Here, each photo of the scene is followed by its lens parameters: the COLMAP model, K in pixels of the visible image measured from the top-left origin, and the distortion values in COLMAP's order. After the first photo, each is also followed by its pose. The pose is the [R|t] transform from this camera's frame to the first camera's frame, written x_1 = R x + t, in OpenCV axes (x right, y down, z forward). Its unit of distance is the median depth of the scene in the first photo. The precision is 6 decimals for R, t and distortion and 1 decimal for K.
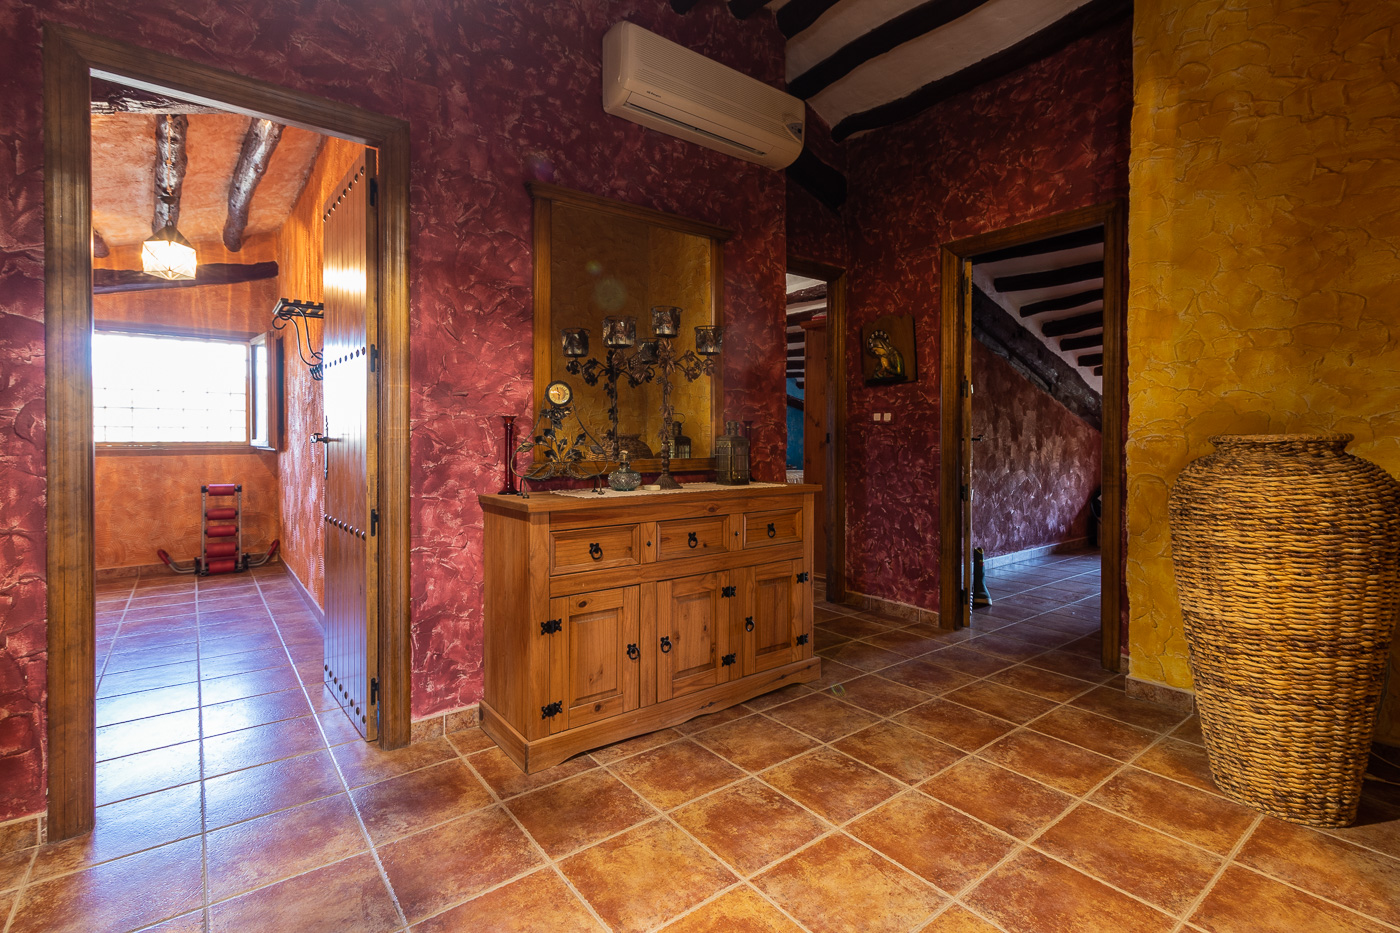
lens RADIAL K [[672.6, 0, 694.2], [0, 672.6, 435.2], [0, 0, 1]] dist [0.000750, 0.000807]
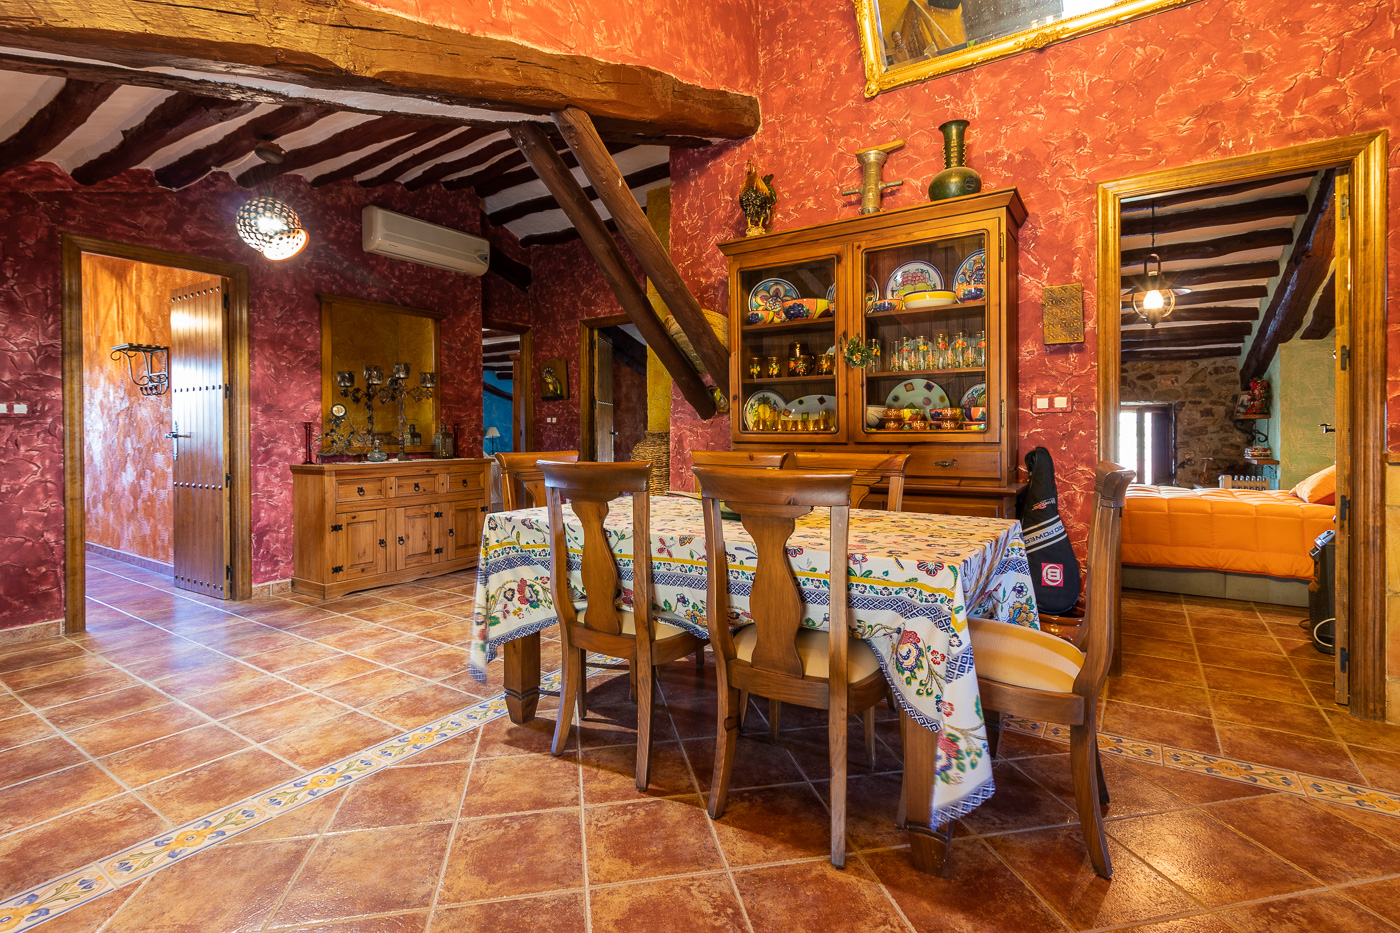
lens RADIAL K [[672.6, 0, 694.2], [0, 672.6, 435.2], [0, 0, 1]] dist [0.000750, 0.000807]
pose [[0.947331, -0.007011, 0.320179, 0.139827], [0.004984, 0.999962, 0.007151, -0.000503], [-0.320217, -0.005179, 0.947330, -1.109981]]
